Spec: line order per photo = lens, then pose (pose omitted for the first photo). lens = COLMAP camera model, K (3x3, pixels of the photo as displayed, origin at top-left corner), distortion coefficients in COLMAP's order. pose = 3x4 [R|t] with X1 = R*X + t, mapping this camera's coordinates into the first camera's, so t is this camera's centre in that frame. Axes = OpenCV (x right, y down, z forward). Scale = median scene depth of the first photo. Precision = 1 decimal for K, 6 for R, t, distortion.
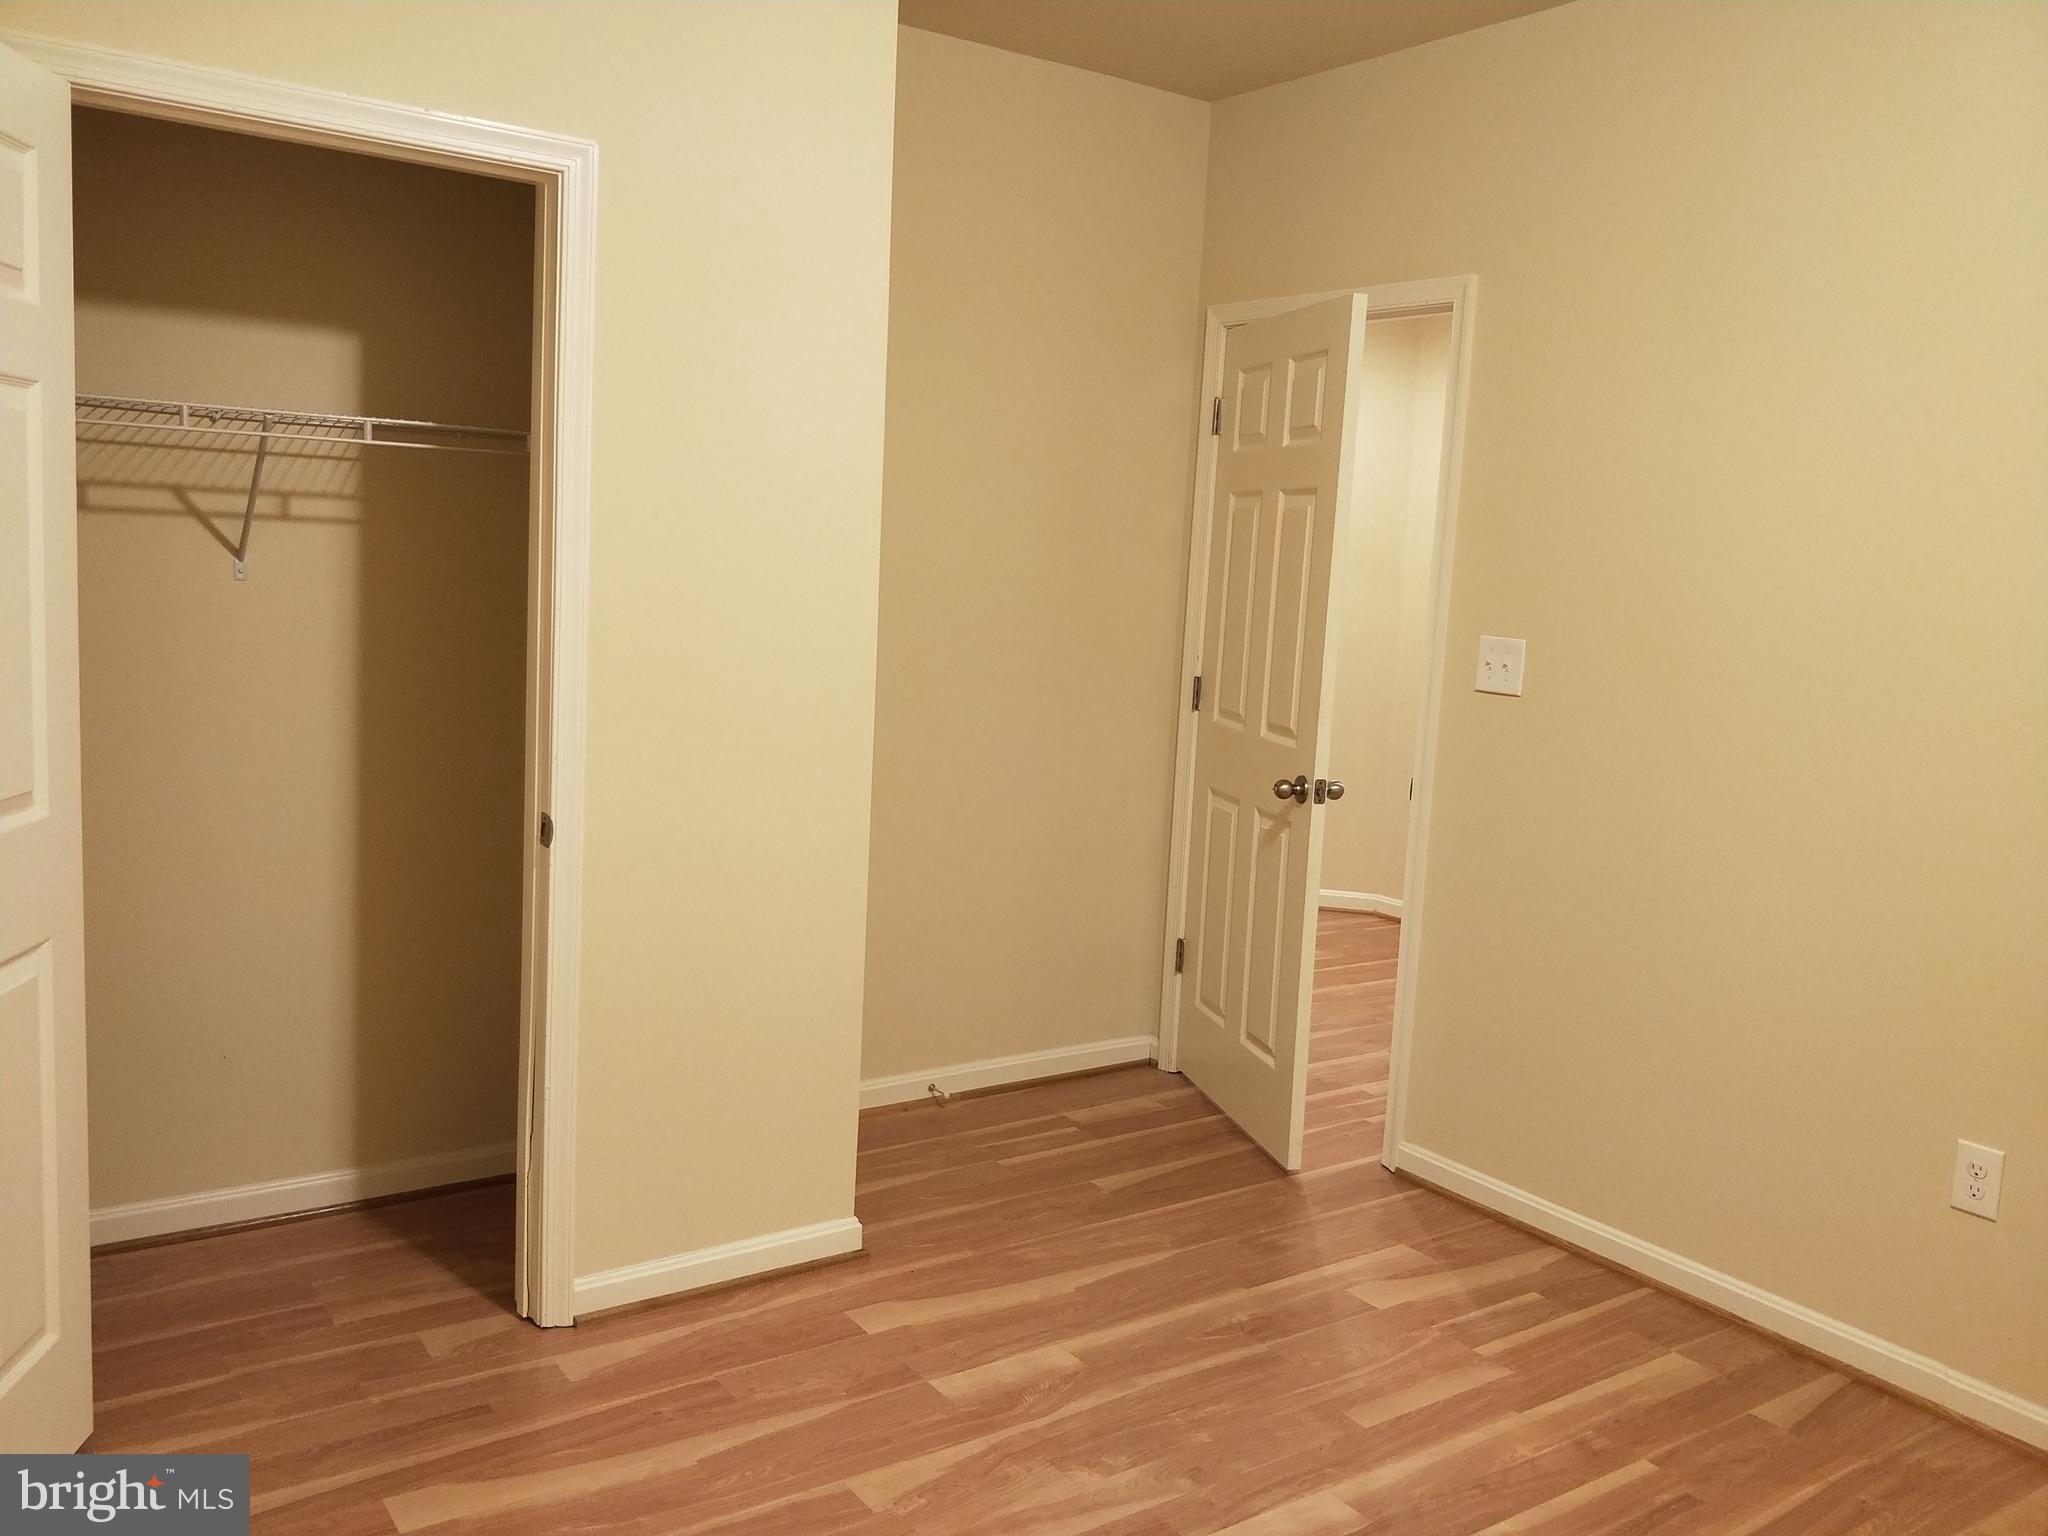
lens RADIAL K [[1669.2, 0, 1020.9], [0, 1669.2, 779.7], [0, 0, 1]] dist [0.064226, -0.040024]
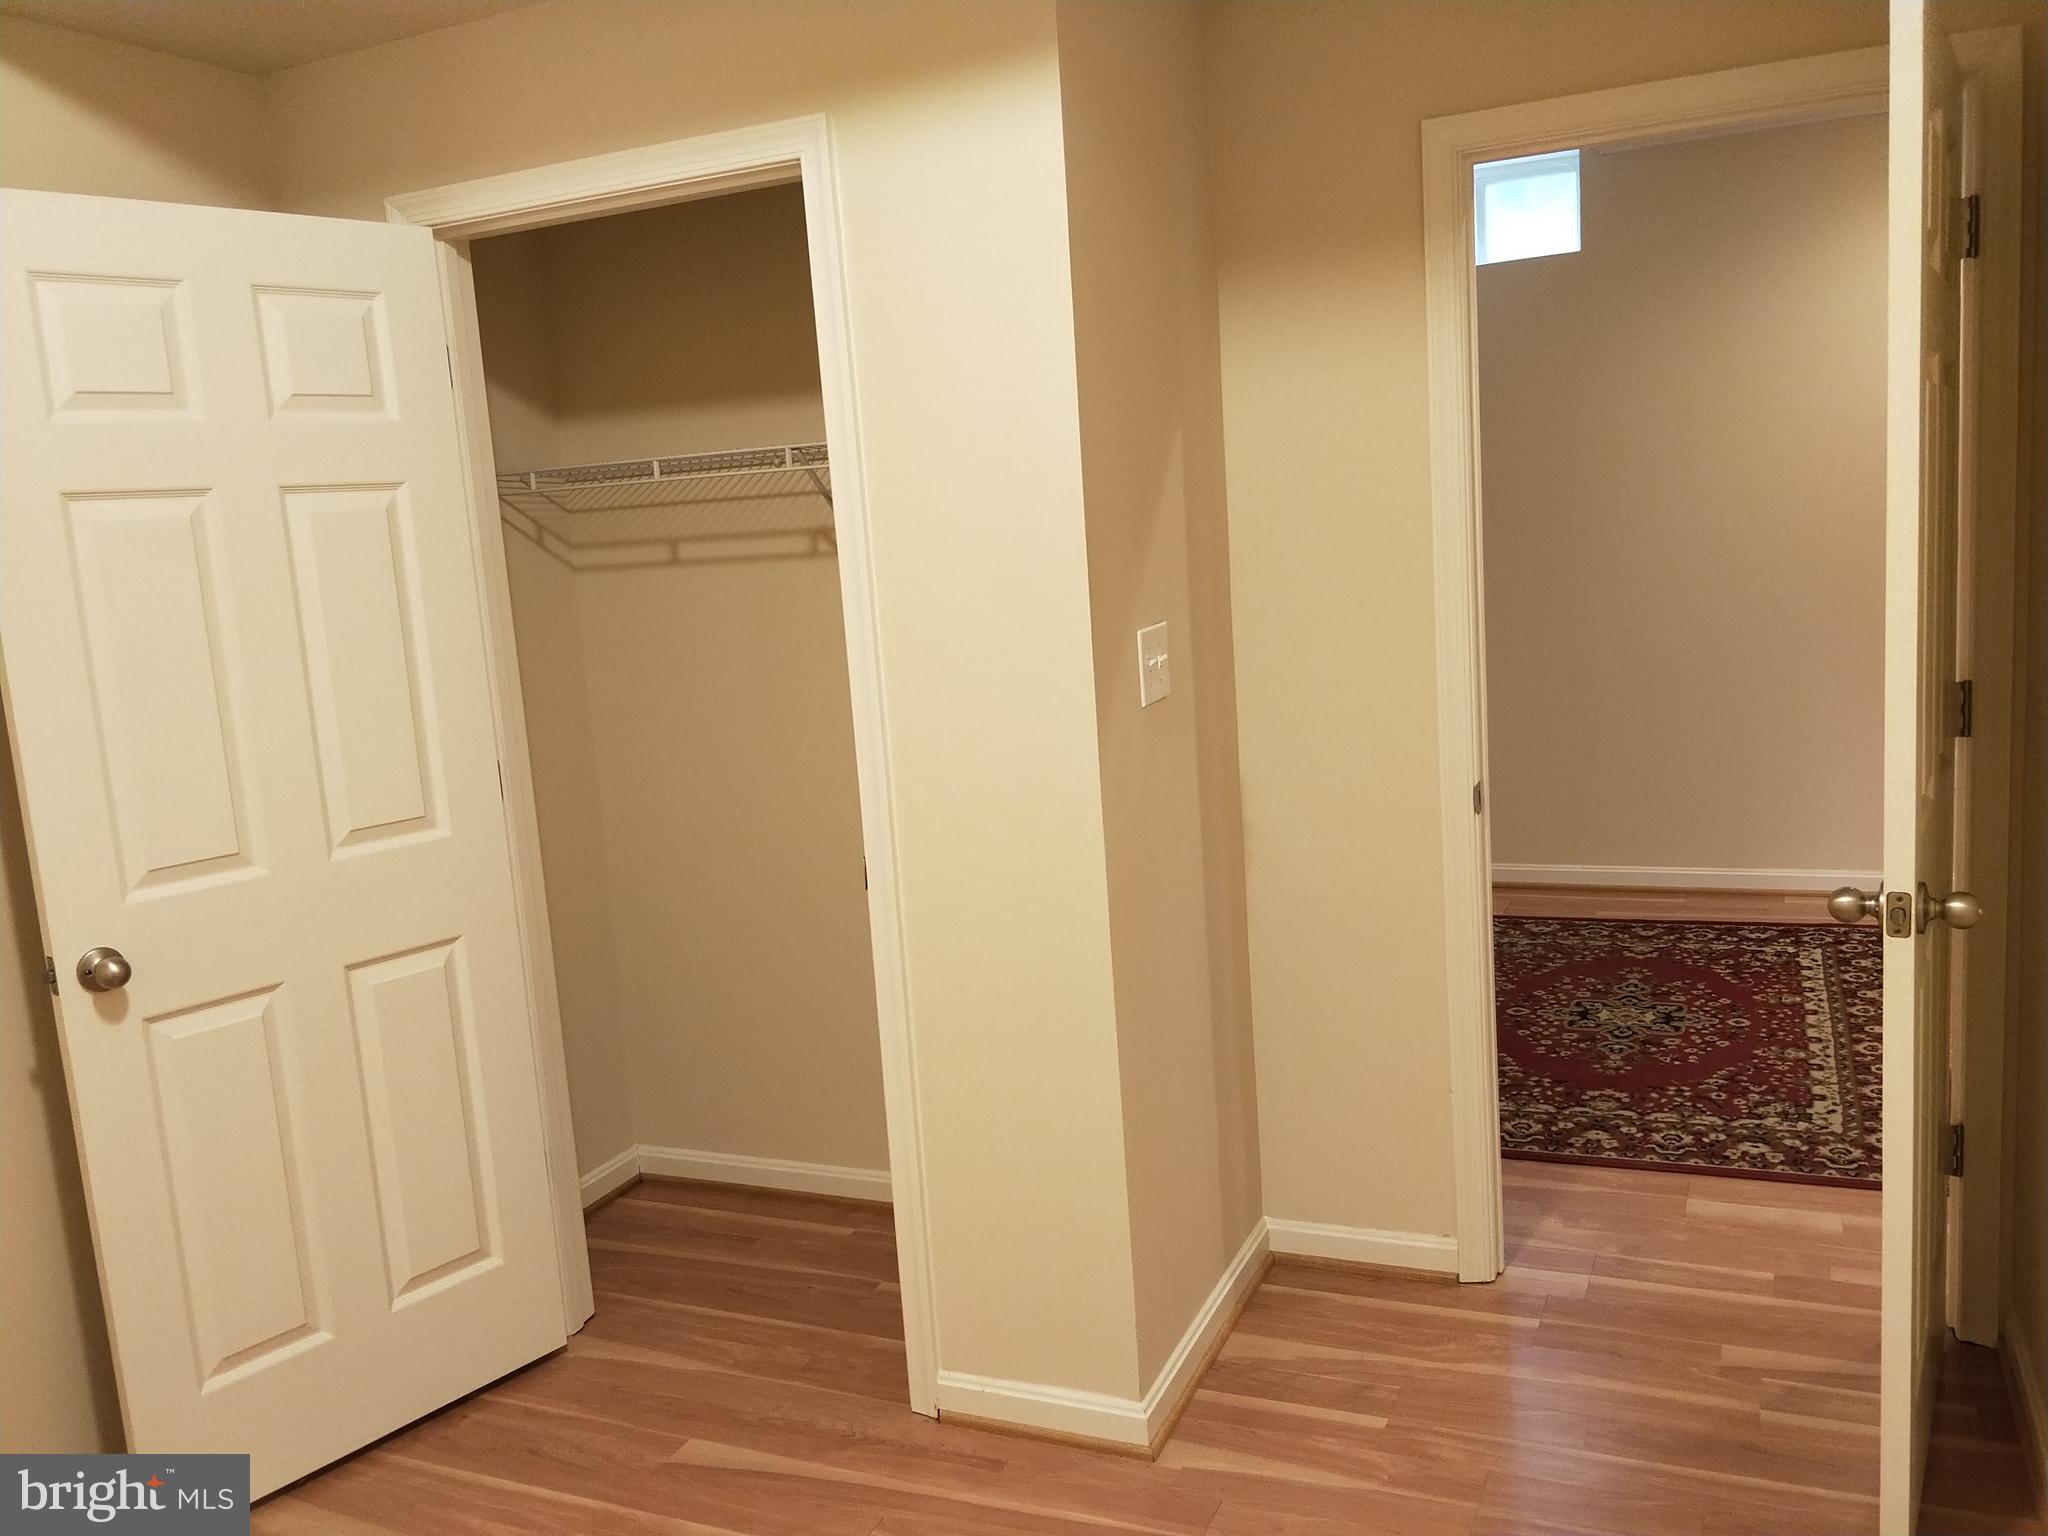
lens RADIAL K [[1669.2, 0, 1020.7], [0, 1669.2, 749.9], [0, 0, 1]] dist [0.064226, -0.040024]
pose [[0.508587, 0.027586, -0.860569, 0.586420], [-0.013809, 0.999619, 0.023882, -0.065127], [0.860900, -0.000263, 0.508774, 0.646435]]
